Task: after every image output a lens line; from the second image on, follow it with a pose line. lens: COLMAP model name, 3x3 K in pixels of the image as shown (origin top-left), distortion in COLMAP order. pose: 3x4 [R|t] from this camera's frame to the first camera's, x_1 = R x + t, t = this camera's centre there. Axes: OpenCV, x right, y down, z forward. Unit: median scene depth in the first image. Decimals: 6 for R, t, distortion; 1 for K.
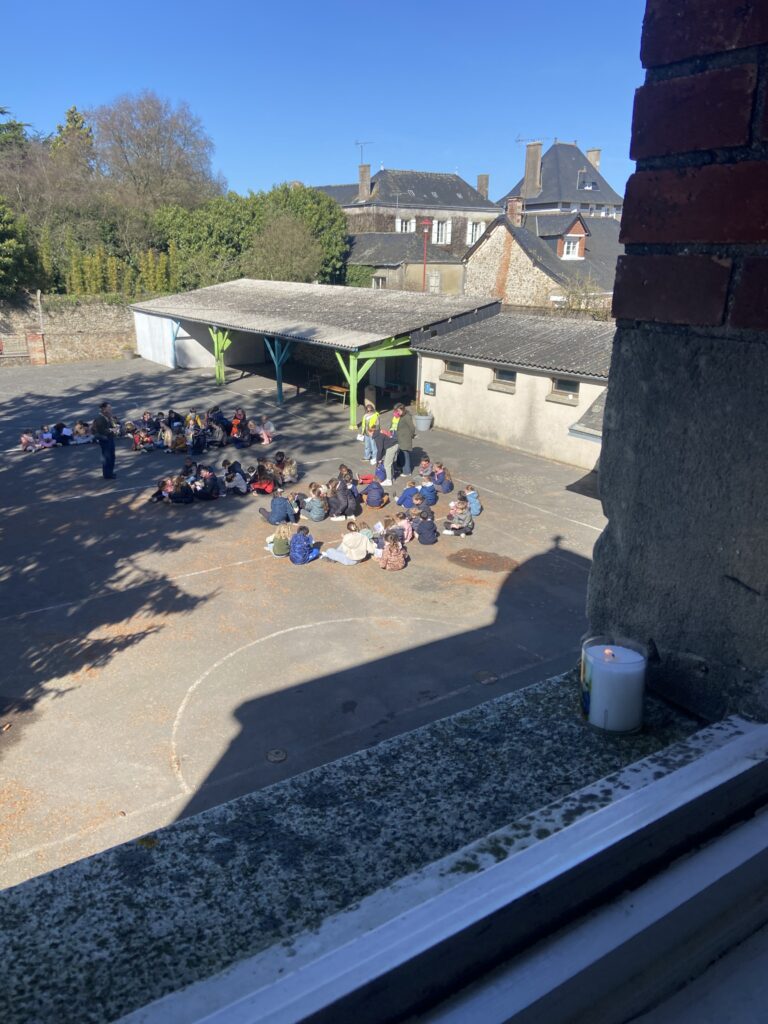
lens RADIAL K [[769.7, 0, 384.0], [0, 769.7, 512.0], [0, 0, 1]] dist [0.140658, -0.179839]
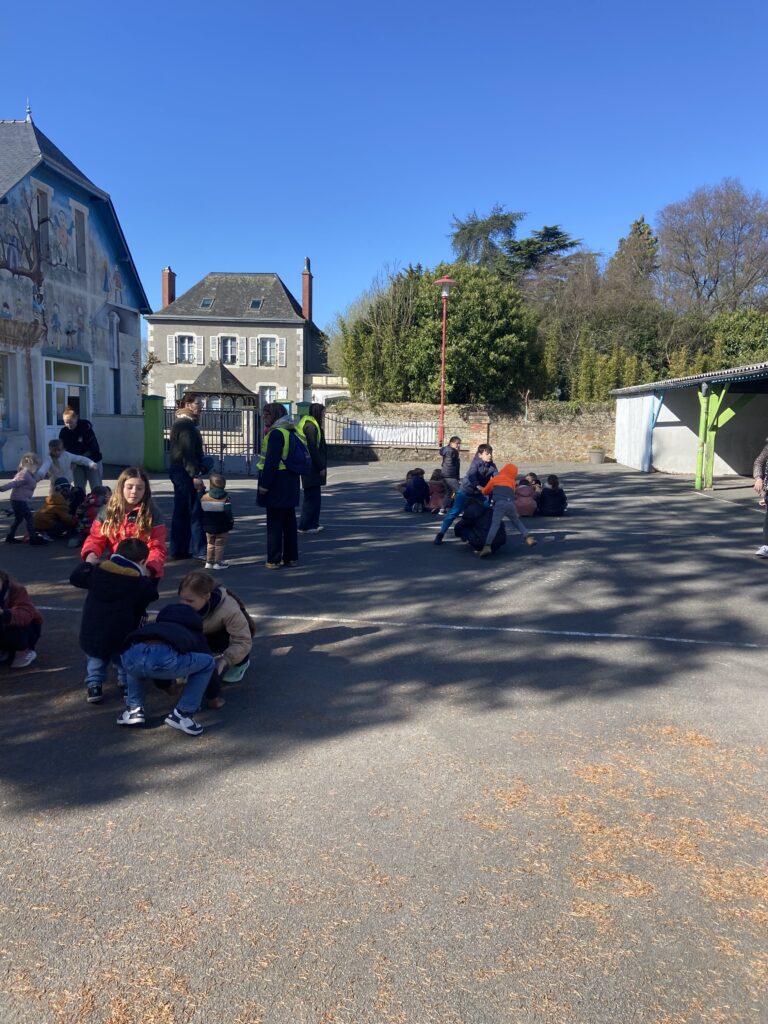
lens RADIAL K [[767.1, 0, 393.6], [0, 767.1, 506.9], [0, 0, 1]] dist [0.135644, -0.167270]
pose [[0.756772, 0.075463, -0.649308, -0.011191], [-0.219551, 0.964954, -0.143741, -0.016987], [0.615705, 0.251336, 0.746818, 0.342505]]
